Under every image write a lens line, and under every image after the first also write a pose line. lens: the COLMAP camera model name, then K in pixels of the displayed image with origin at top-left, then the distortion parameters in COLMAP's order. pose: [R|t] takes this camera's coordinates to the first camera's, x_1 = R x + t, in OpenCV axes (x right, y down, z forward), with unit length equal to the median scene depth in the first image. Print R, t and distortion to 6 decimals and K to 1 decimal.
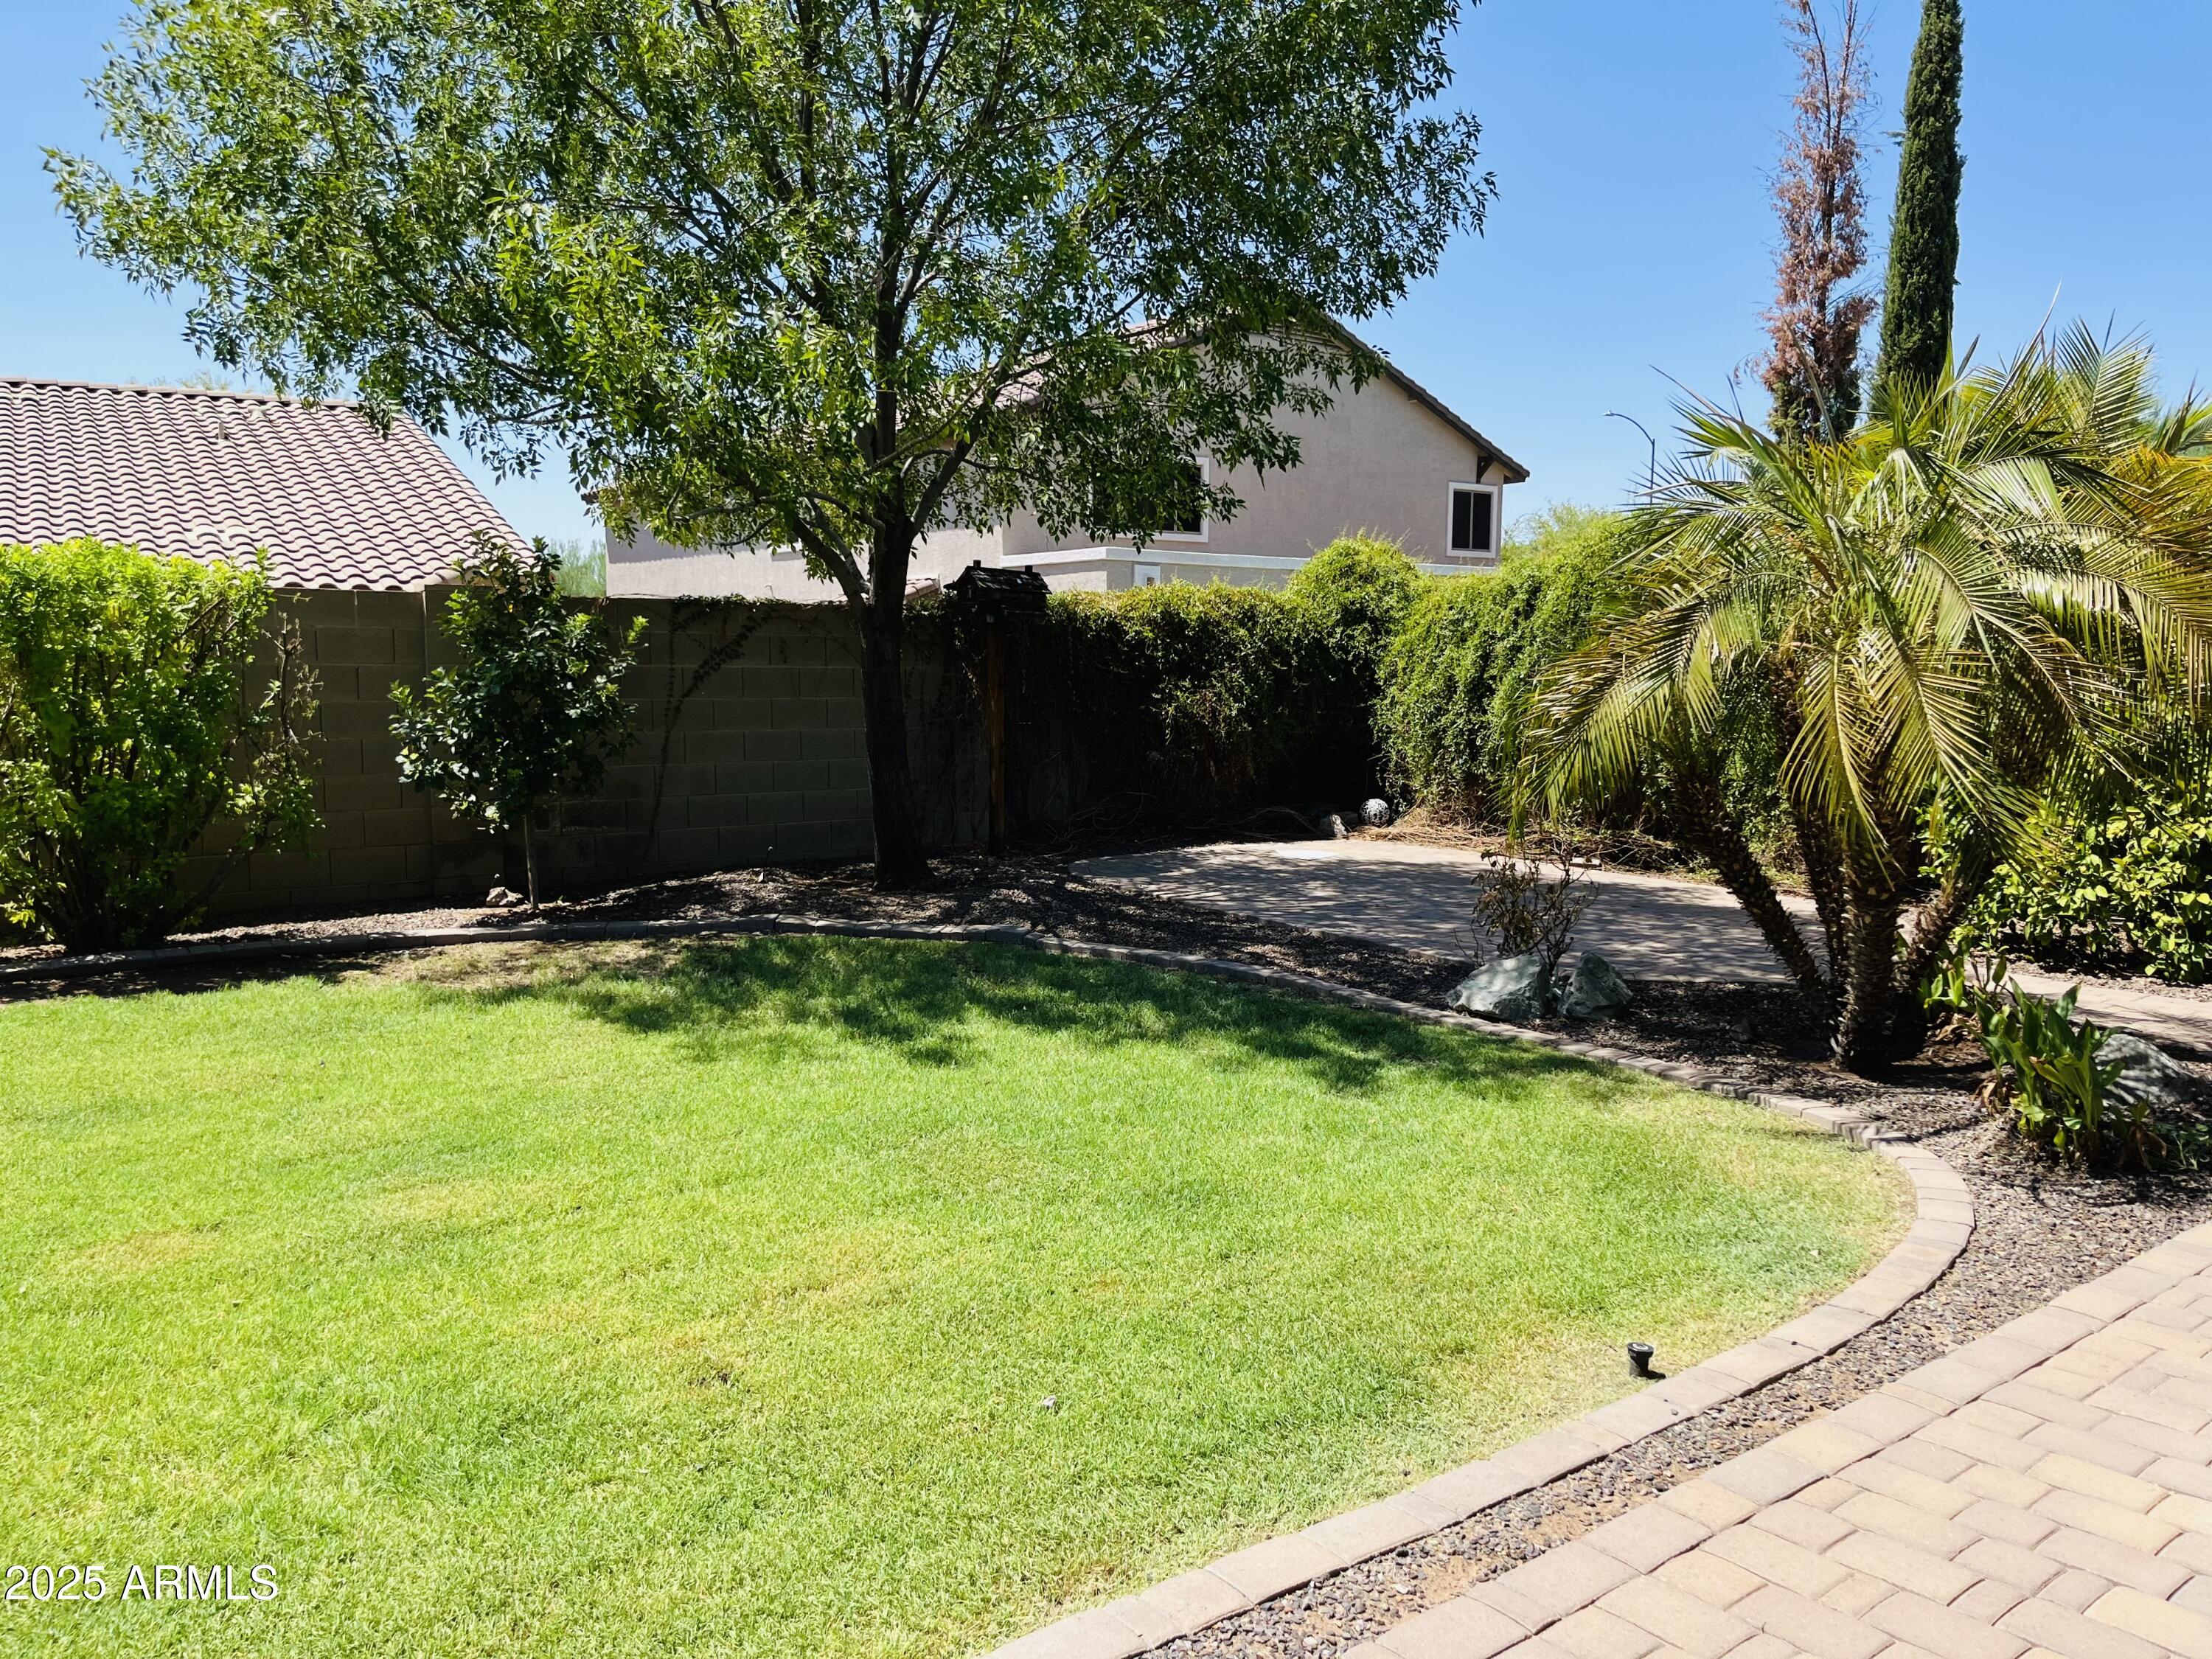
lens RADIAL K [[1692.3, 0, 1116.6], [0, 1692.3, 838.9], [0, 0, 1]] dist [0.073844, -0.092577]
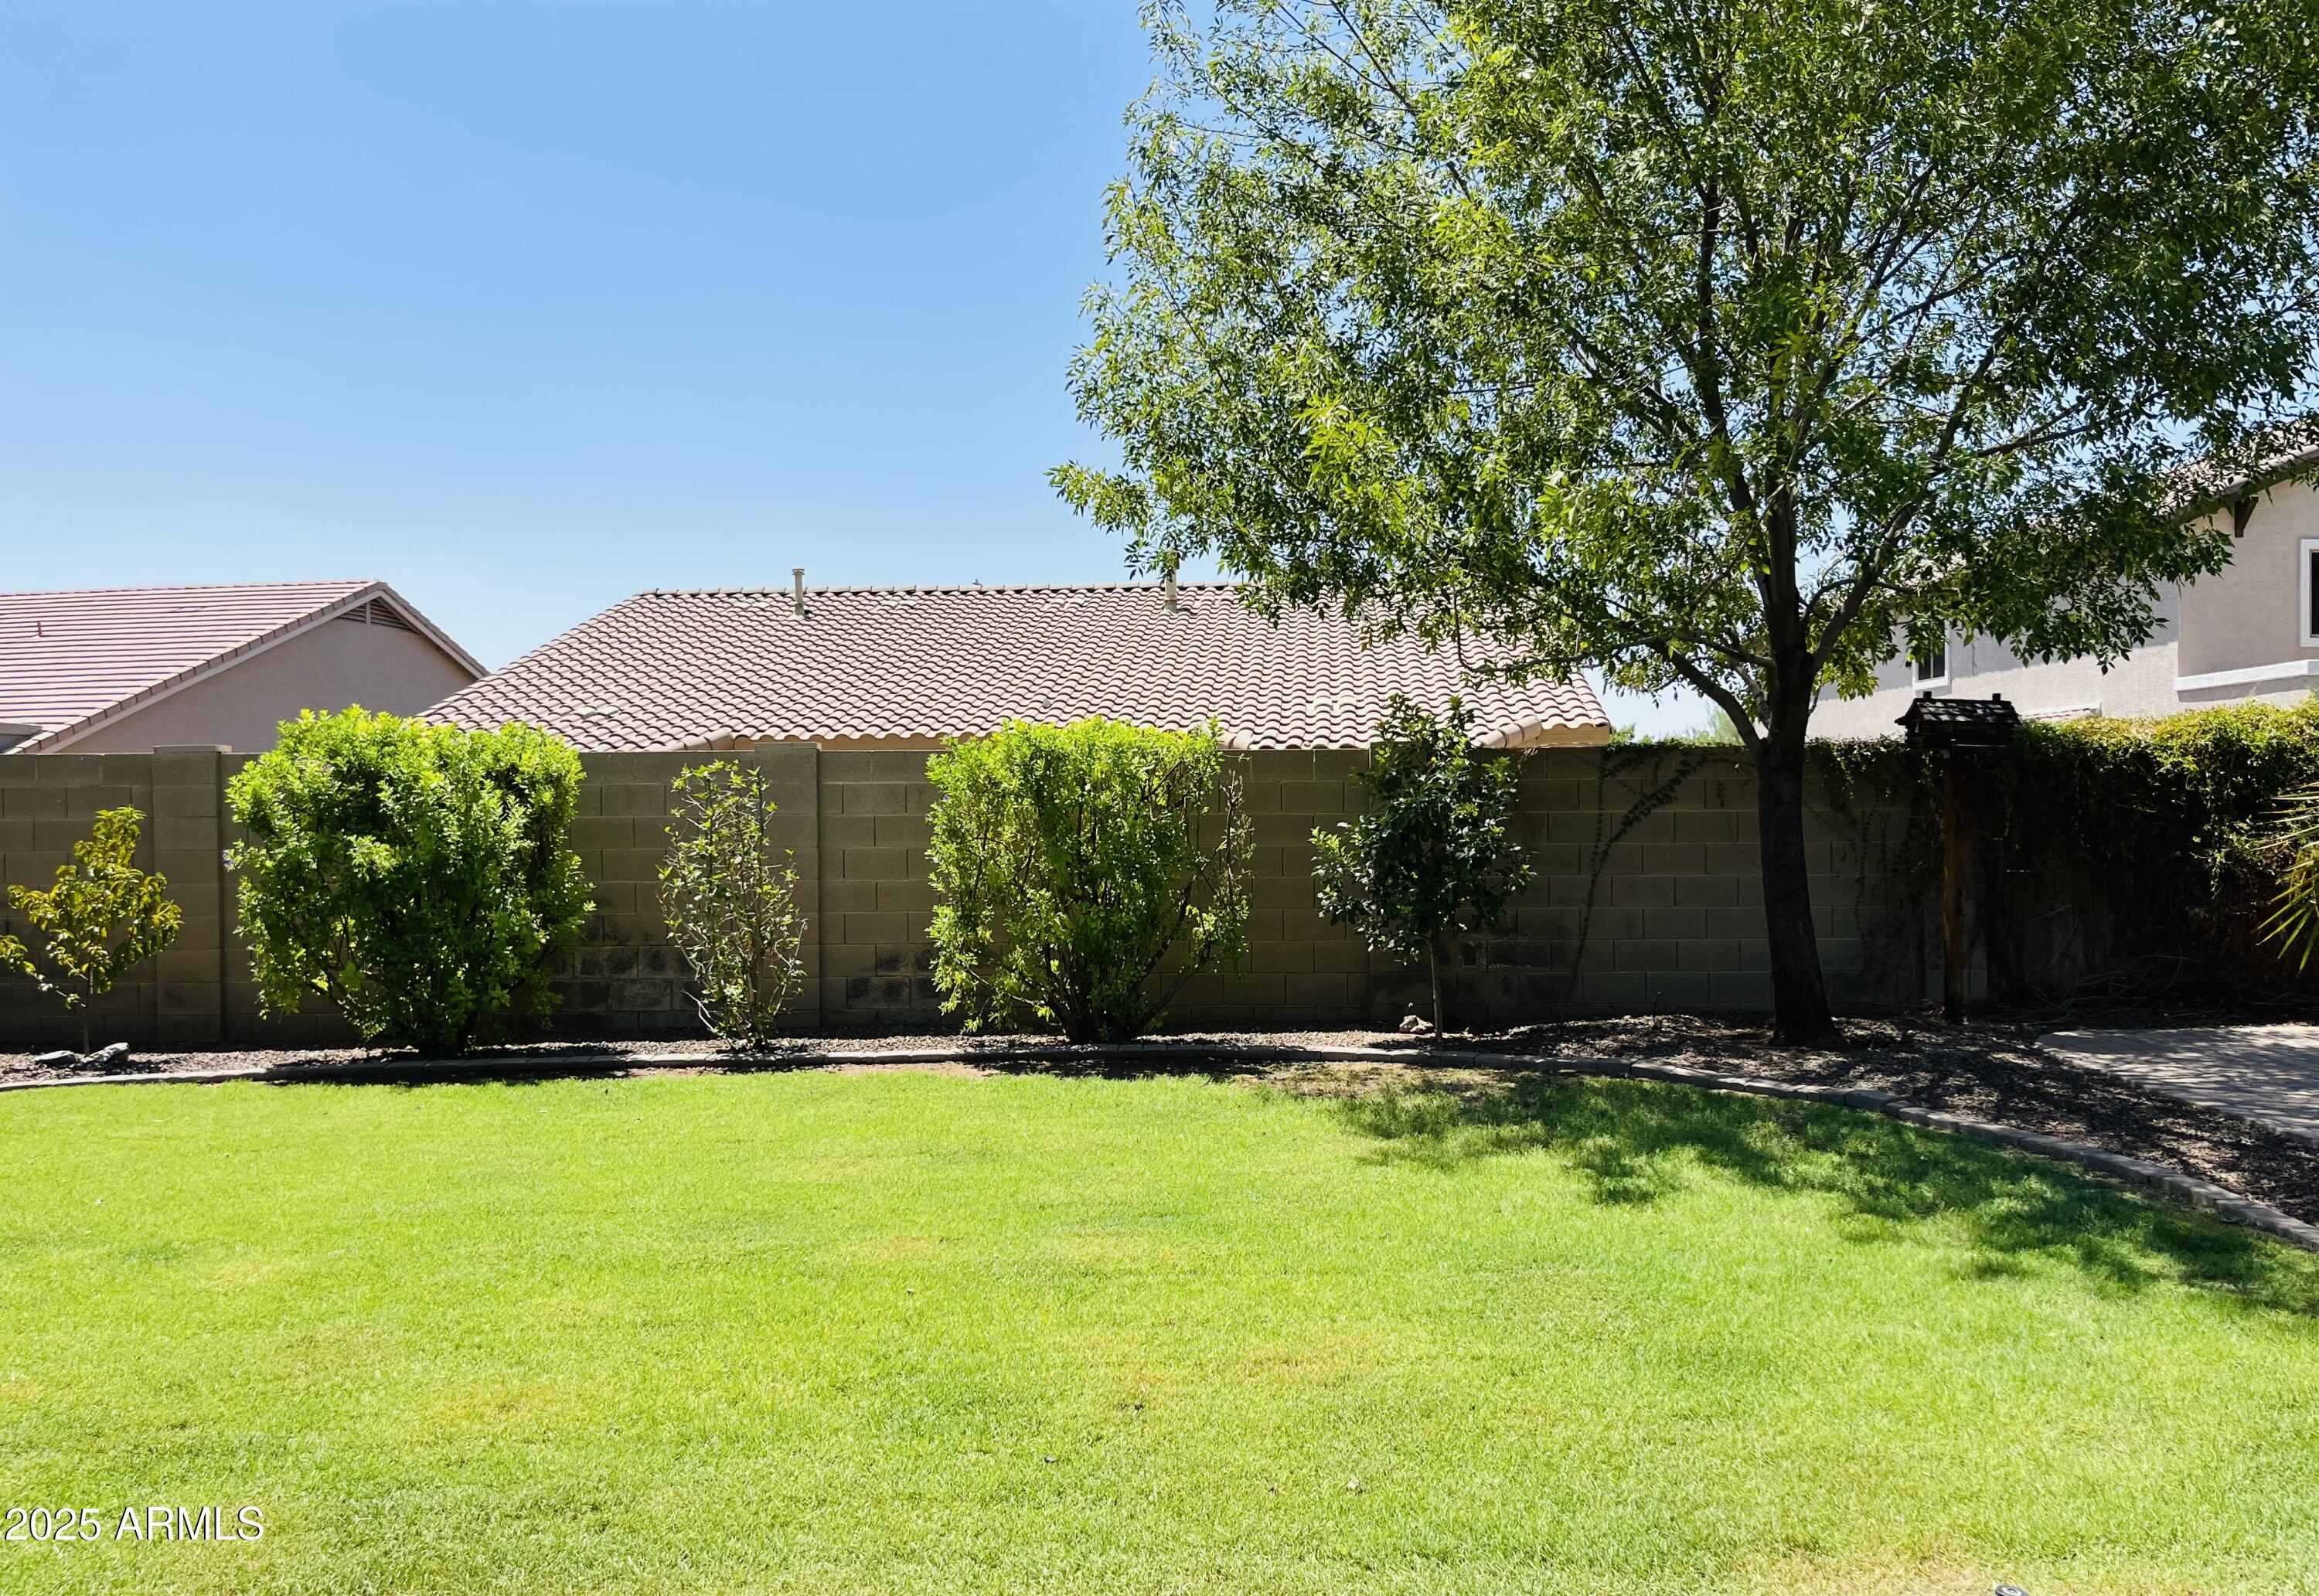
lens RADIAL K [[1761.3, 0, 1164.8], [0, 1761.3, 886.6], [0, 0, 1]] dist [0.069522, -0.089351]
pose [[0.792401, 0.015485, -0.609804, 0.233887], [-0.052981, 0.997647, -0.043513, 0.004389], [0.607695, 0.066788, 0.791357, 0.009457]]
